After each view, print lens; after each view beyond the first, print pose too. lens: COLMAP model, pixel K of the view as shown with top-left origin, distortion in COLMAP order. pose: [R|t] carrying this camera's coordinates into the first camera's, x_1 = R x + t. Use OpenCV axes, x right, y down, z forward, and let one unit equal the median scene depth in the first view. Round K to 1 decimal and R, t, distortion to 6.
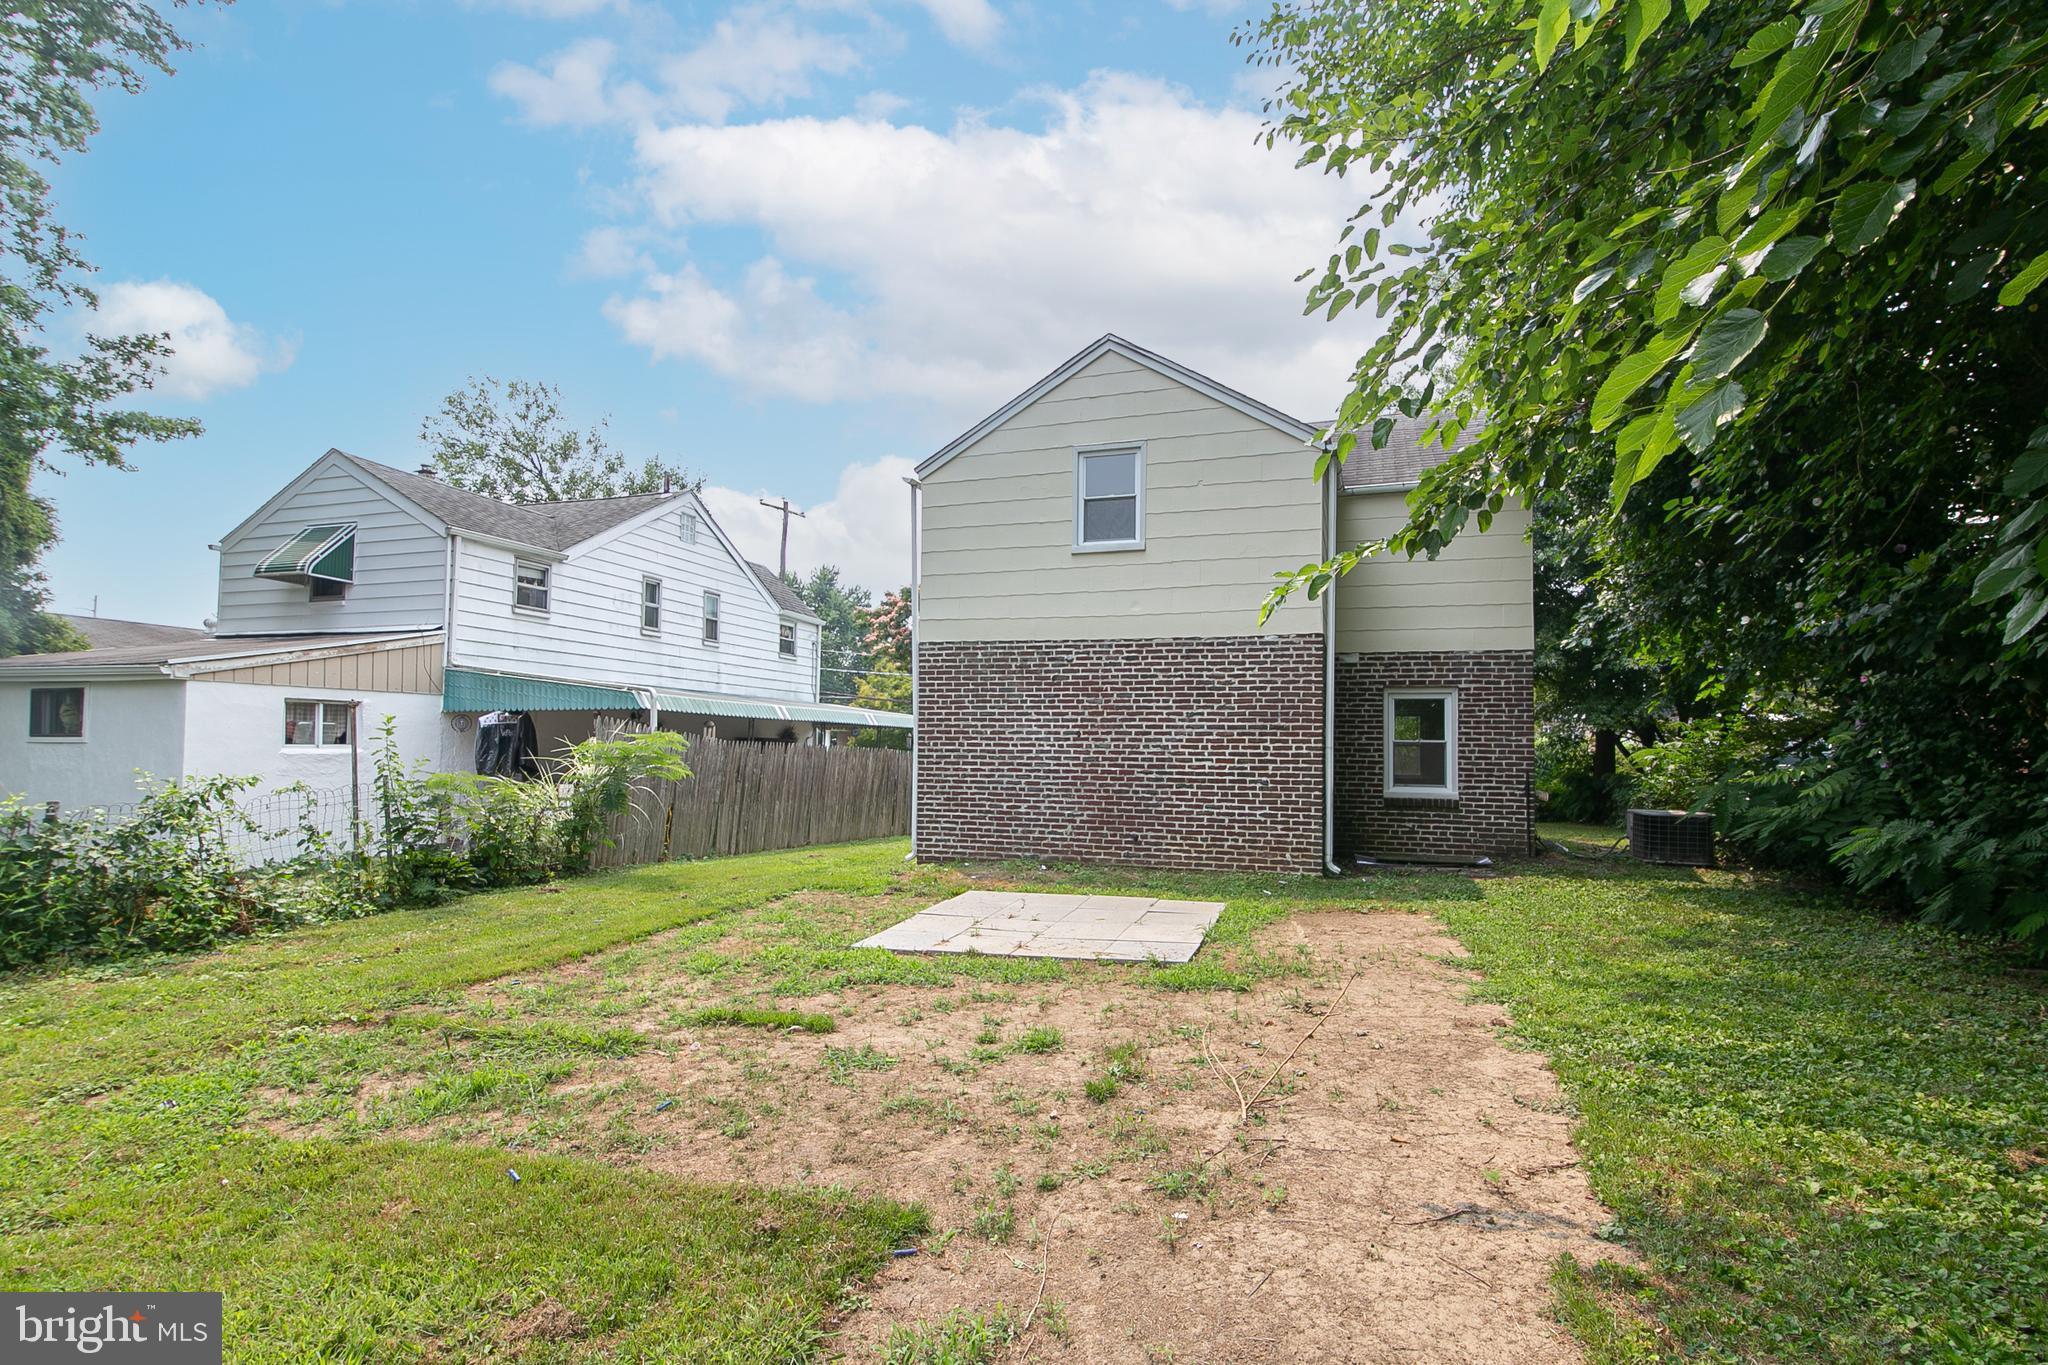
lens RADIAL K [[955.5, 0, 1026.5], [0, 955.5, 727.3], [0, 0, 1]] dist [-0.000794, 0.000291]
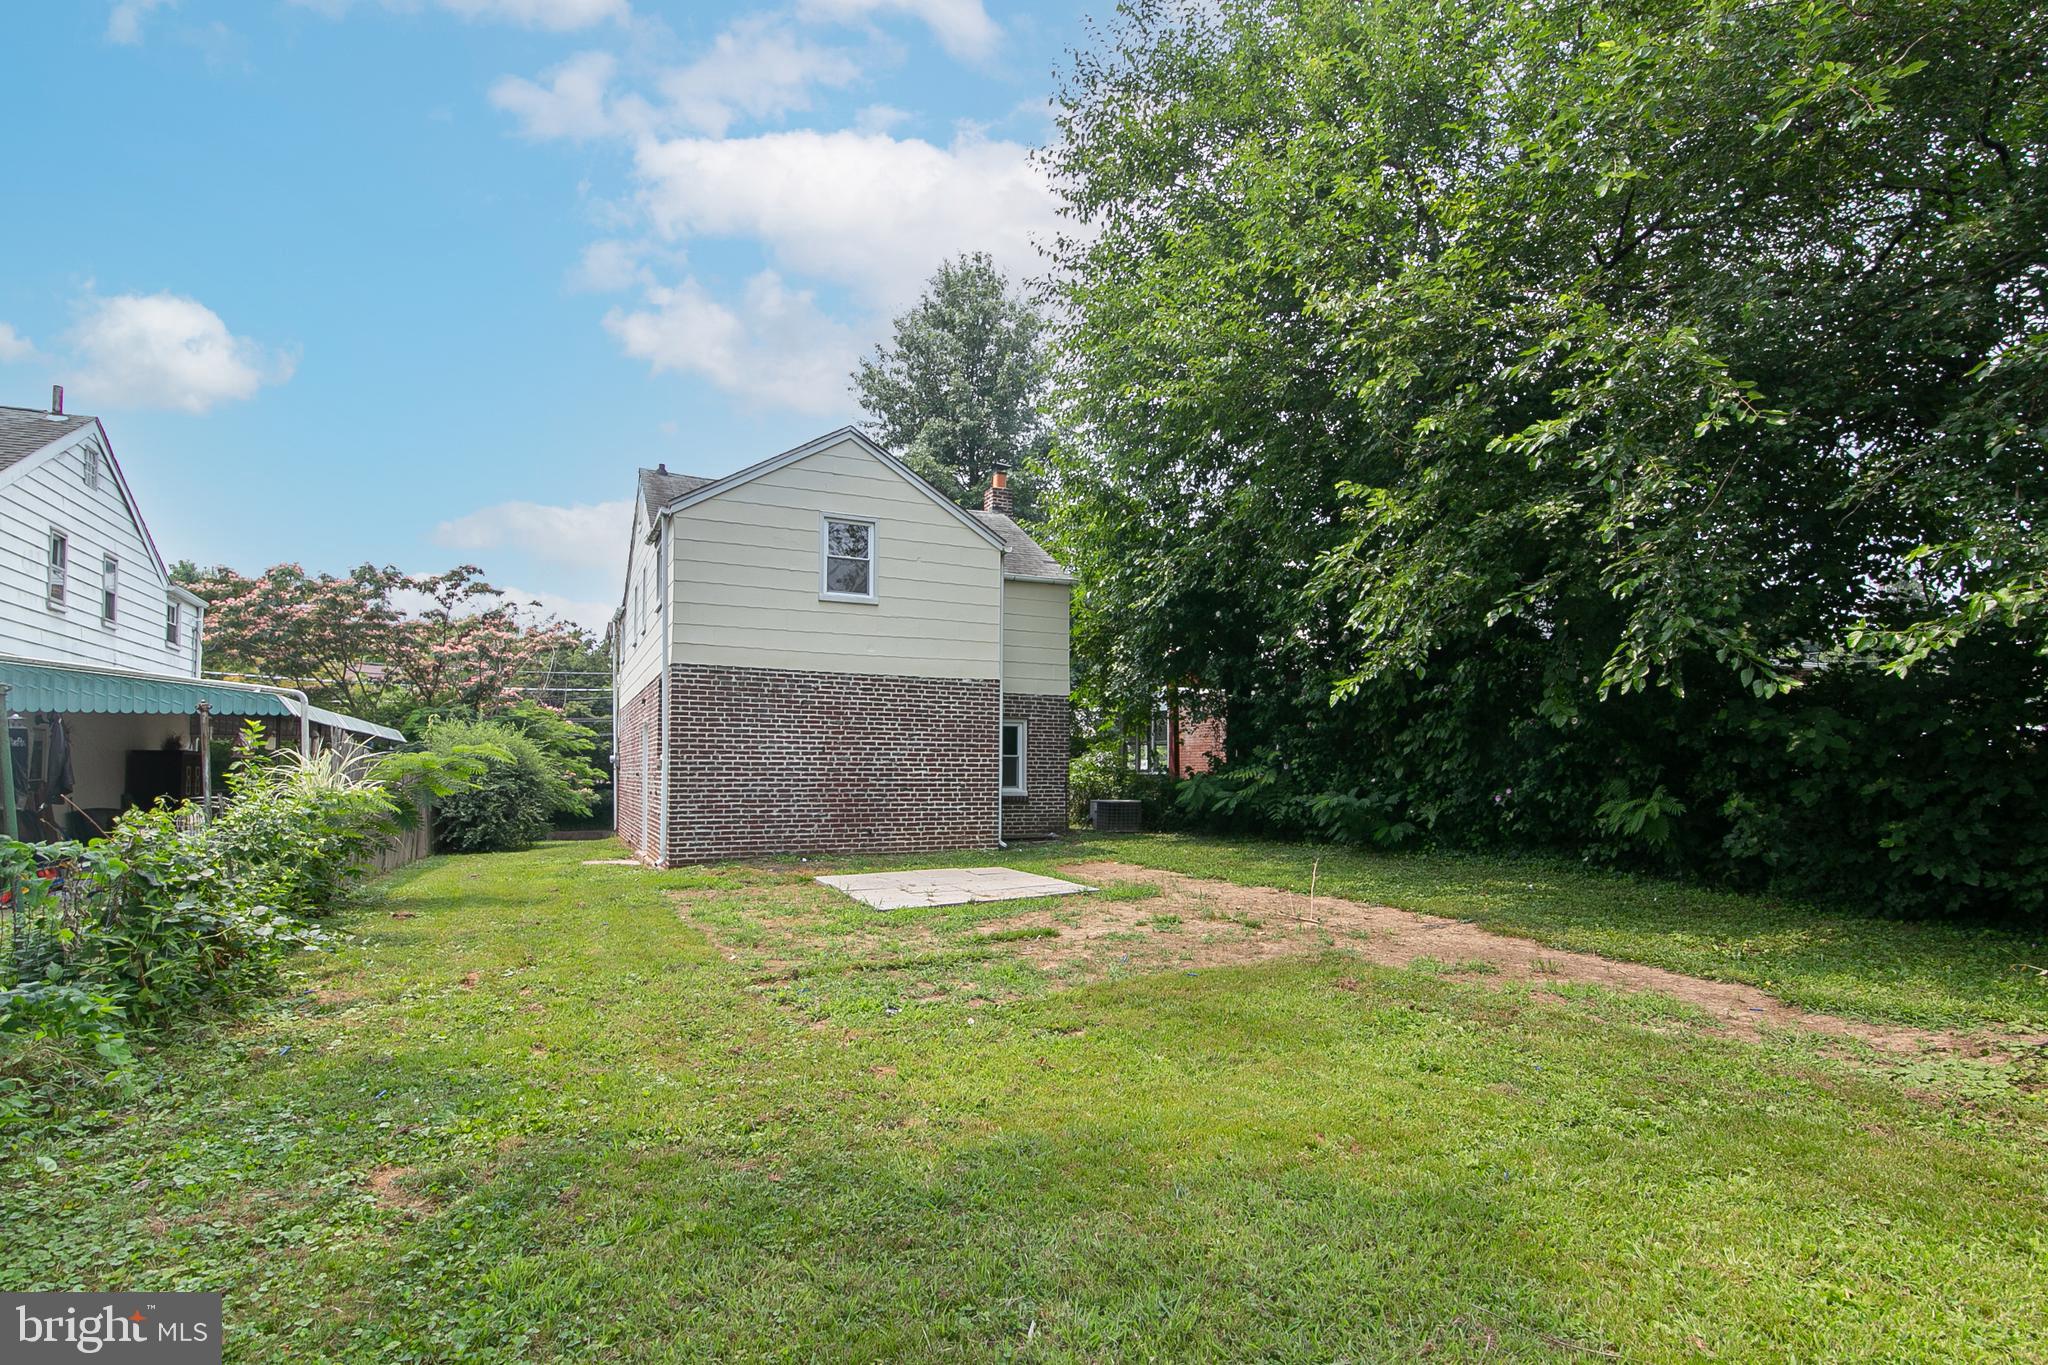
lens RADIAL K [[953.6, 0, 996.4], [0, 953.6, 754.7], [0, 0, 1]] dist [0.000951, 0.000085]
pose [[0.738480, 0.003233, 0.674267, -0.518263], [-0.010837, 0.999916, 0.007075, 0.002606], [-0.674188, -0.012531, 0.738454, -0.039618]]
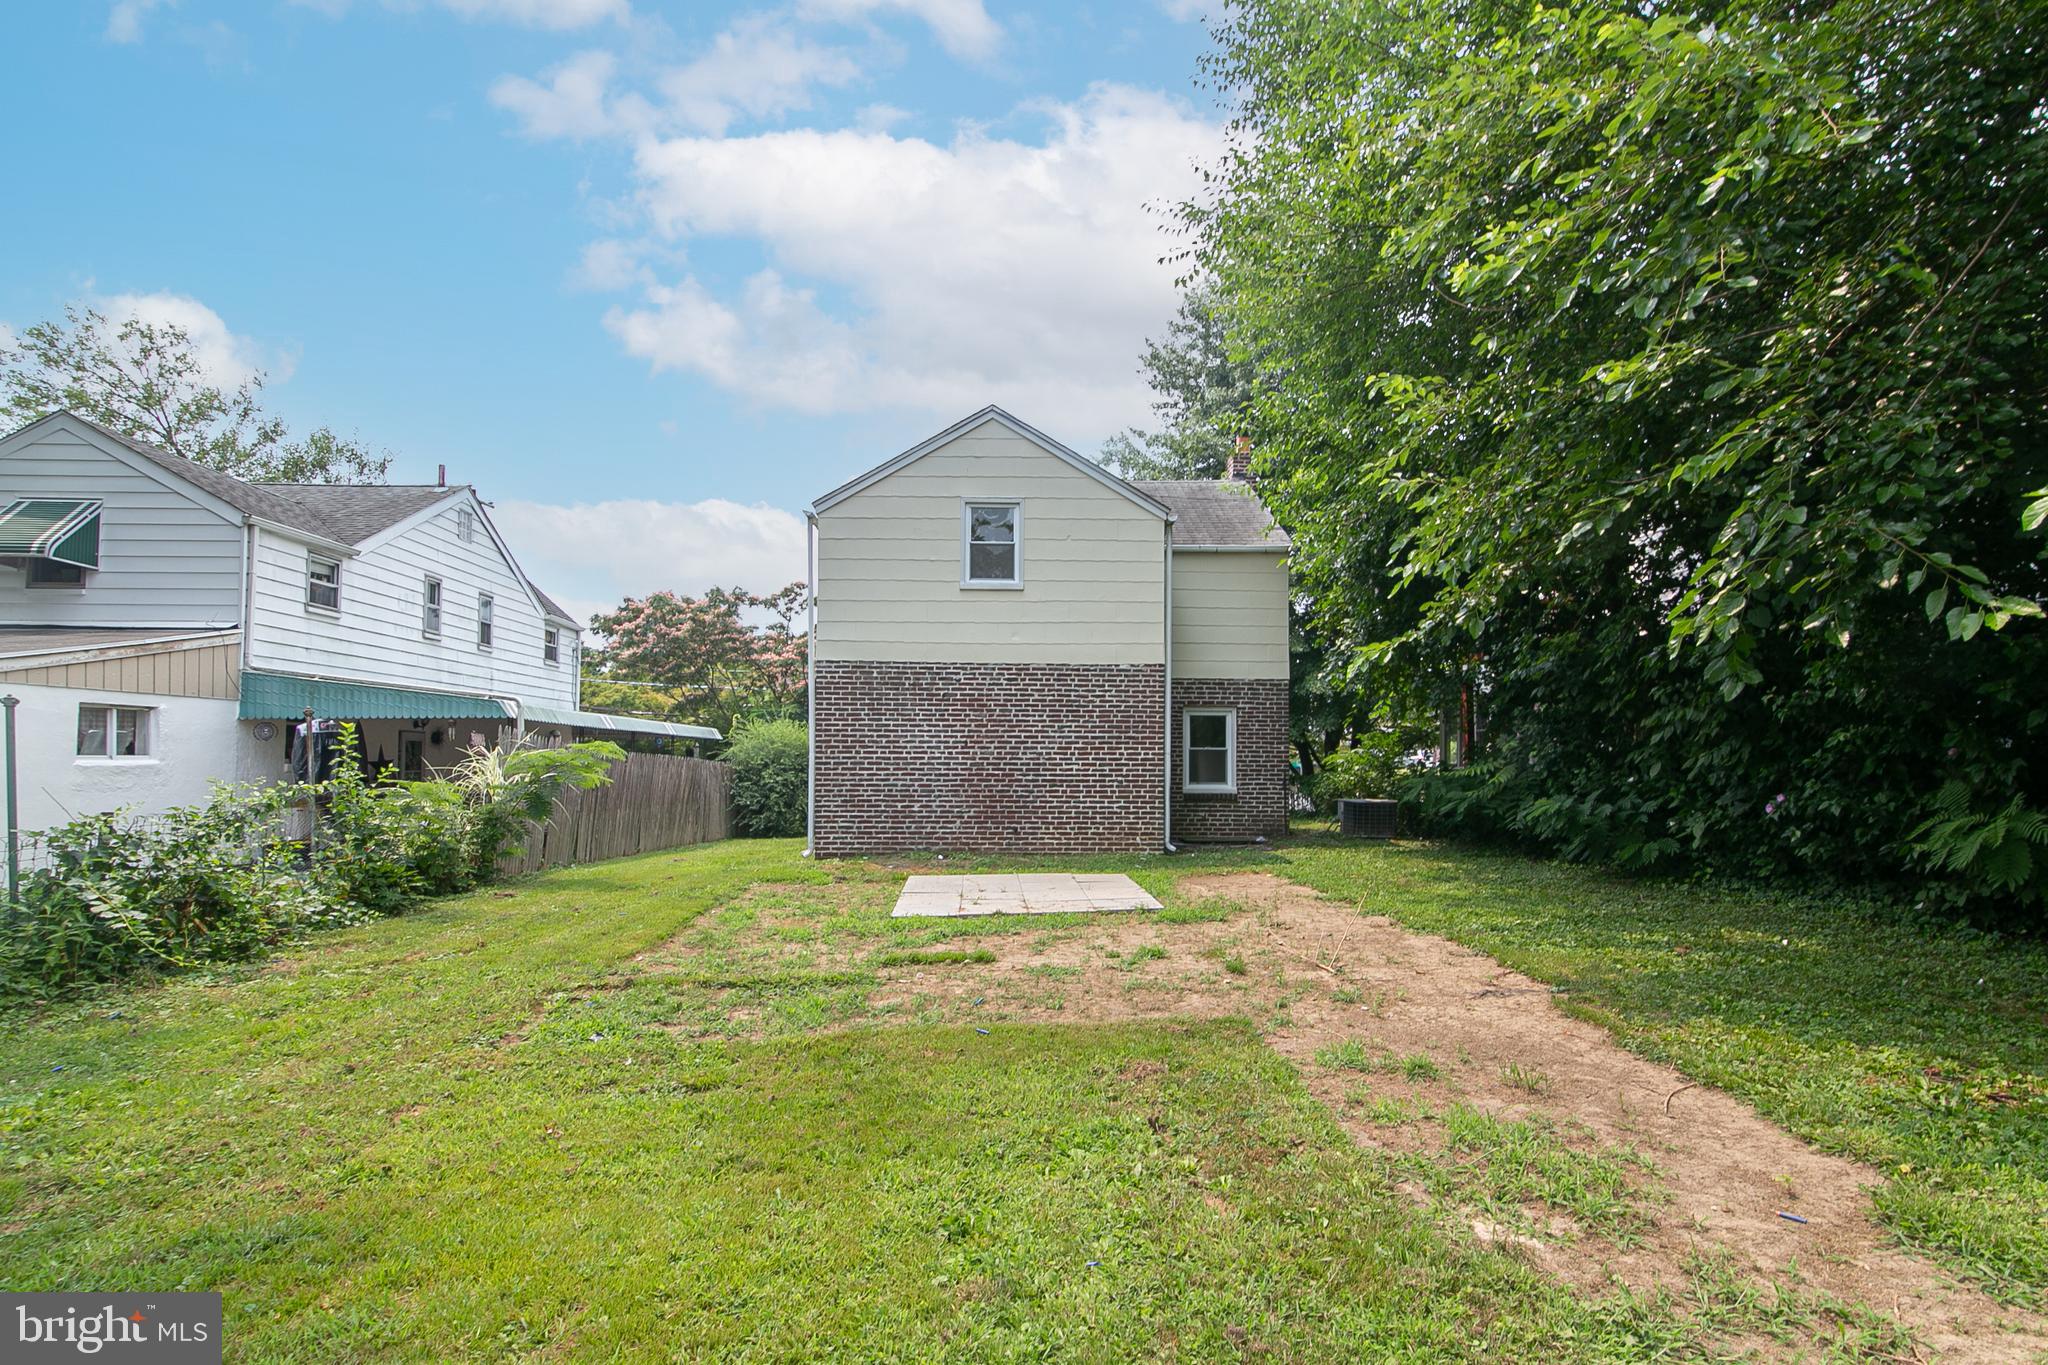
lens RADIAL K [[950.3, 0, 1015.0], [0, 950.3, 743.5], [0, 0, 1]] dist [-0.001081, -0.000340]
pose [[0.943014, -0.000381, 0.332752, -0.239068], [-0.001645, 0.999982, 0.005807, 0.000628], [-0.332748, -0.006023, 0.942996, -0.105798]]
